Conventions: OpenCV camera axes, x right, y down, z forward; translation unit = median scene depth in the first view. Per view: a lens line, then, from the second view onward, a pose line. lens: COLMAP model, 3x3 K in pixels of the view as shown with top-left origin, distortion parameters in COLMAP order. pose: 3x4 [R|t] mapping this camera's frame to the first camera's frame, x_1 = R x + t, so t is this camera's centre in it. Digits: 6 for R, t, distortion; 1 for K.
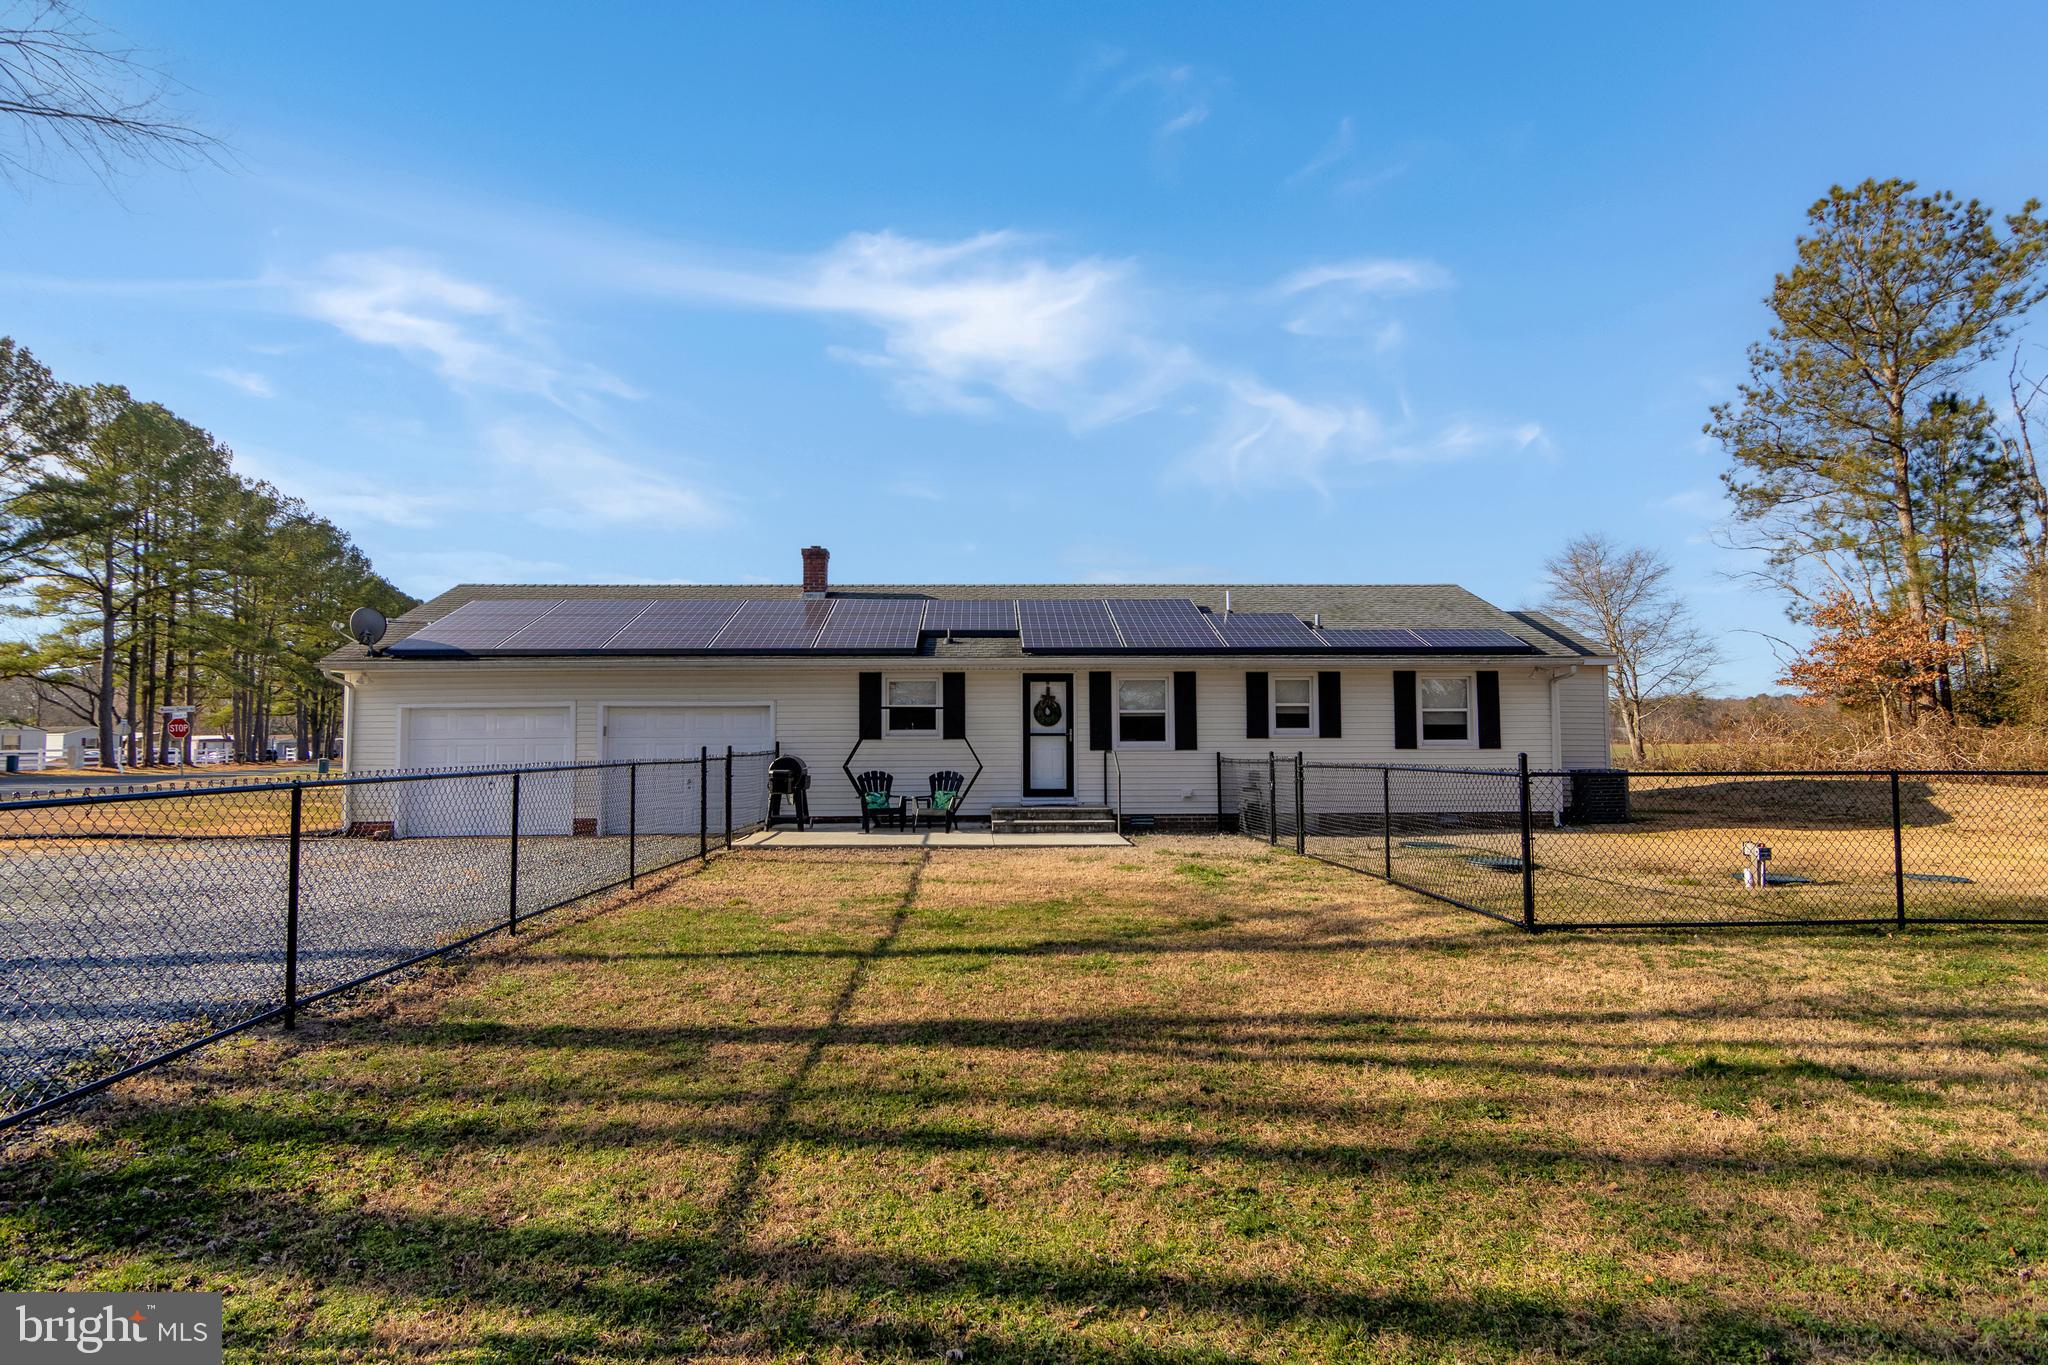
lens RADIAL K [[1014.2, 0, 1016.2], [0, 1014.2, 672.9], [0, 0, 1]] dist [-0.002128, -0.008331]
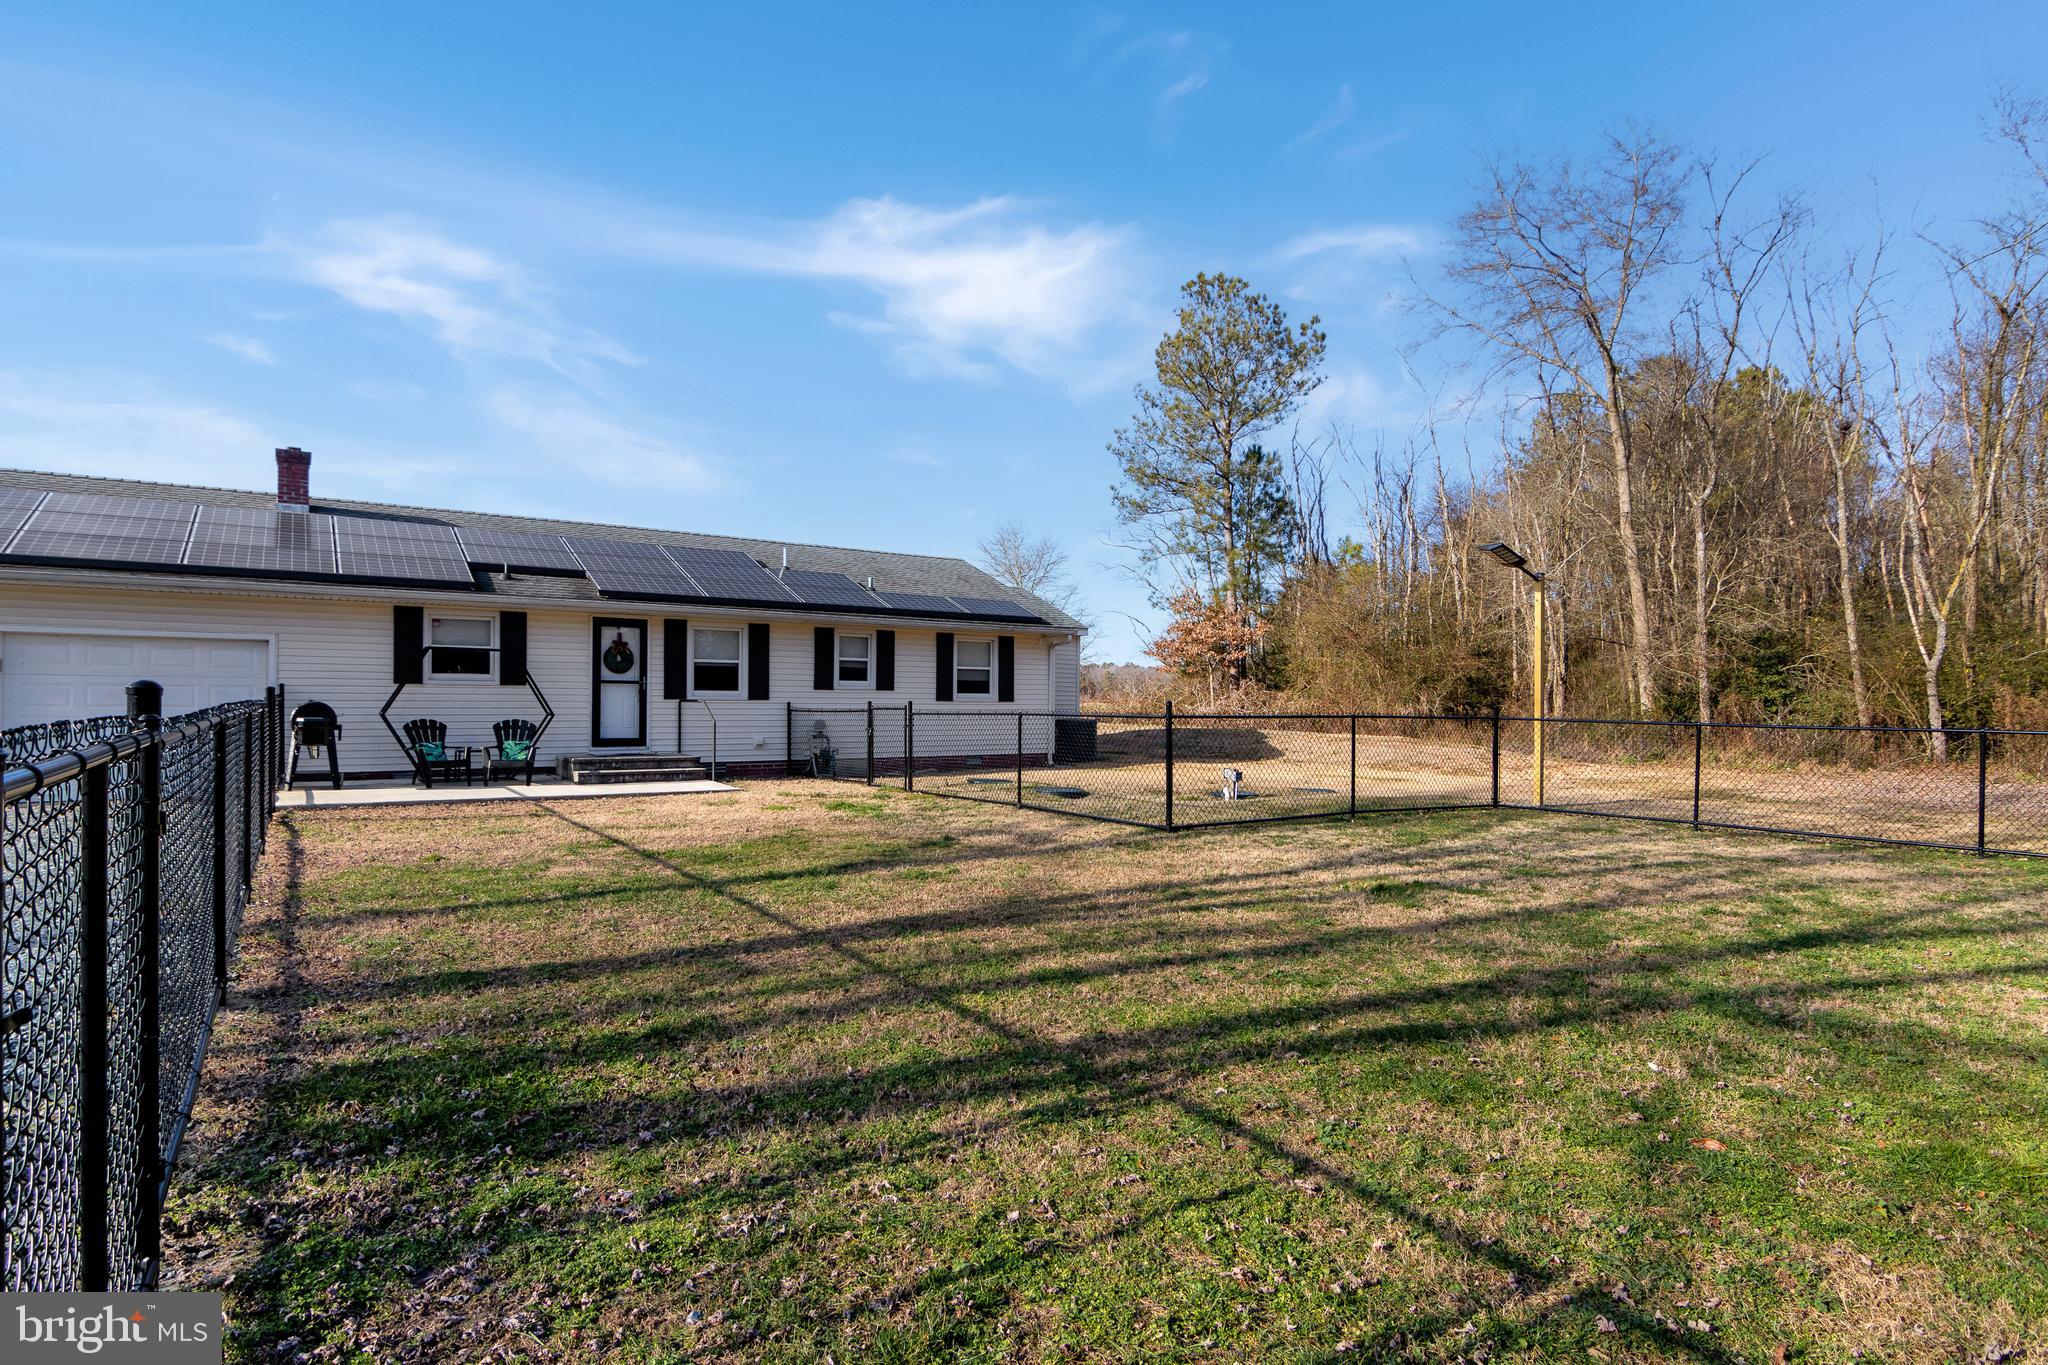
lens RADIAL K [[1014.2, 0, 1016.2], [0, 1014.2, 672.9], [0, 0, 1]] dist [-0.002128, -0.008331]
pose [[0.848934, 0.024932, 0.527911, -0.154785], [-0.048114, 0.998385, 0.030220, 0.004948], [-0.526304, -0.051055, 0.848762, -0.013559]]
